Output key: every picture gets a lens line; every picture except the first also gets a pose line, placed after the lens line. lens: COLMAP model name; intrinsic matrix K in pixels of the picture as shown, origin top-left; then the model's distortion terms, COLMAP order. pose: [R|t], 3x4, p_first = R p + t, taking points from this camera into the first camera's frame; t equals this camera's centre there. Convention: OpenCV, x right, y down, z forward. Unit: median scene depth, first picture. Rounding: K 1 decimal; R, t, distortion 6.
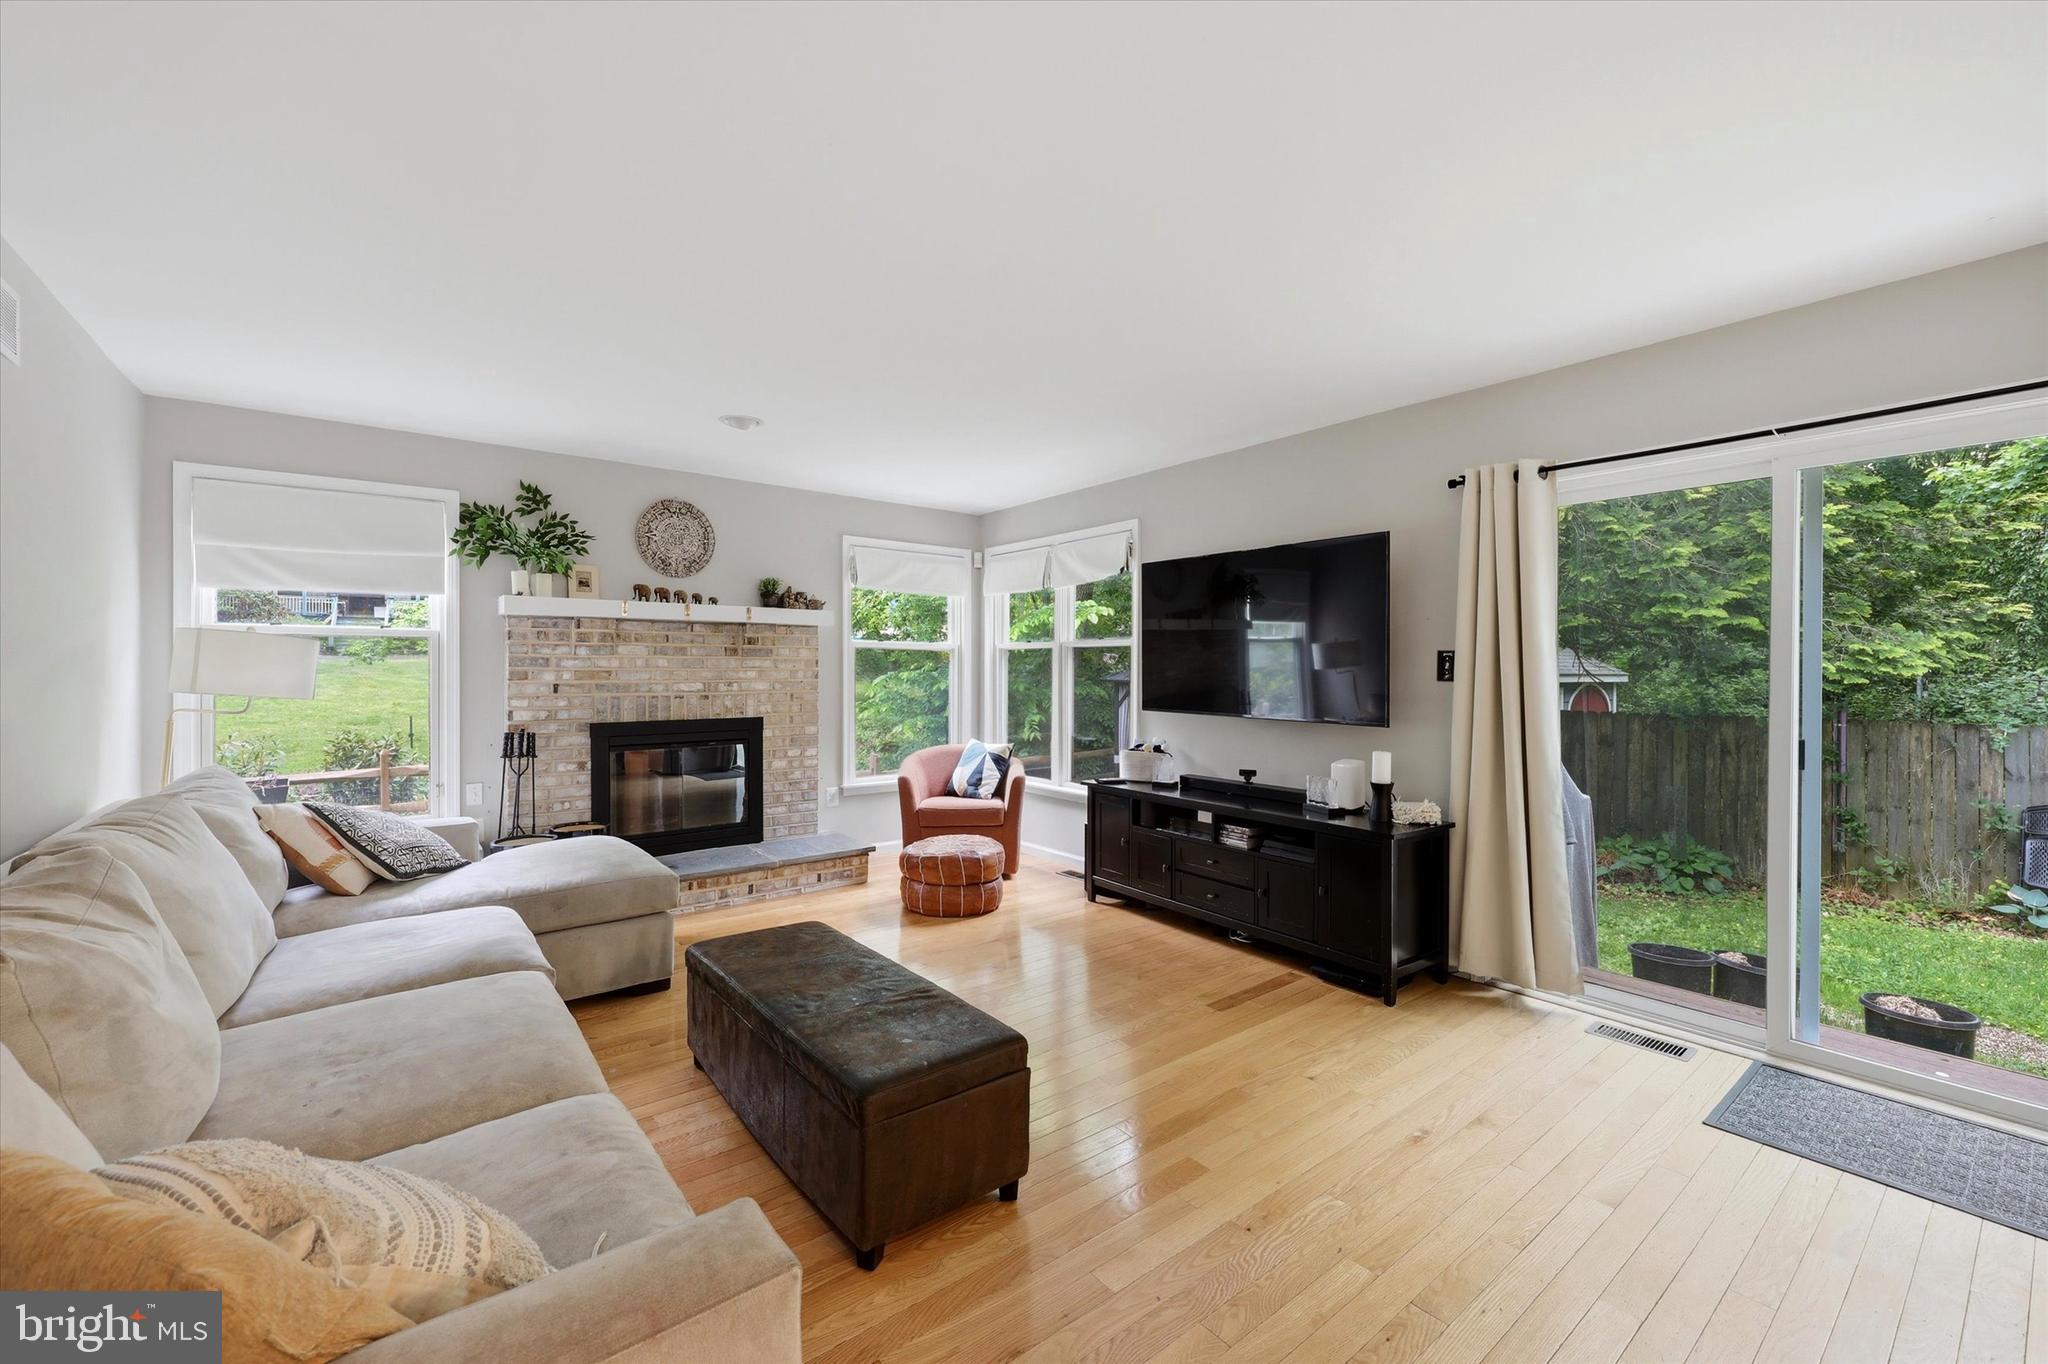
lens RADIAL K [[832.7, 0, 1012.2], [0, 832.7, 675.0], [0, 0, 1]] dist [0.001319, 0.000094]
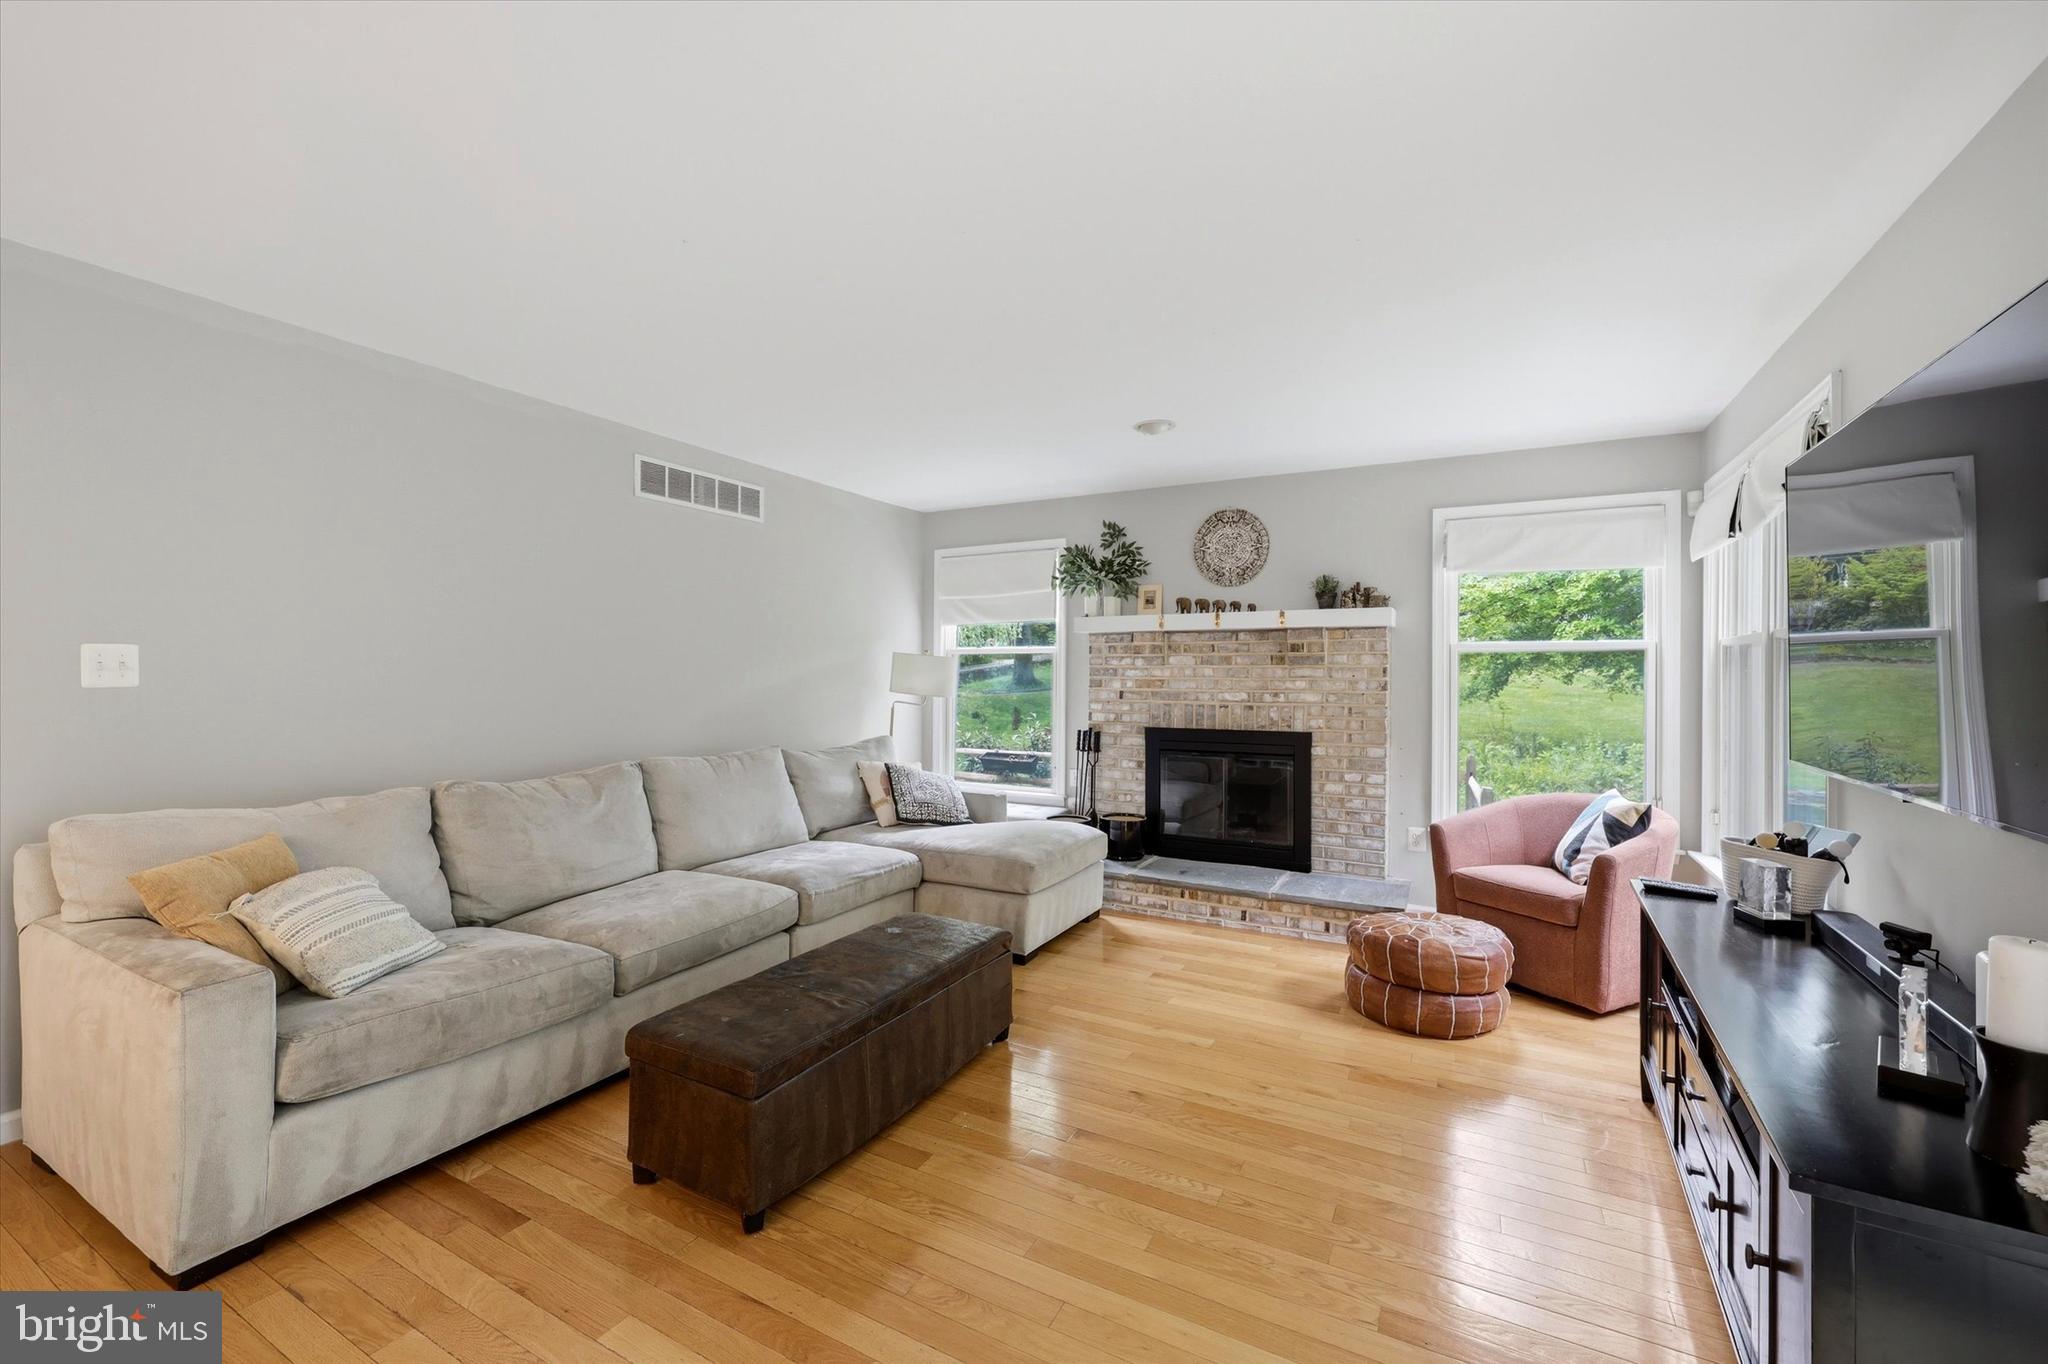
lens RADIAL K [[832.7, 0, 1012.2], [0, 832.7, 675.0], [0, 0, 1]] dist [0.001319, 0.000094]
pose [[0.400182, -0.002141, -0.916433, 0.423550], [-0.012075, 0.999898, -0.007609, -0.000579], [0.916356, 0.014110, 0.400116, 0.378589]]
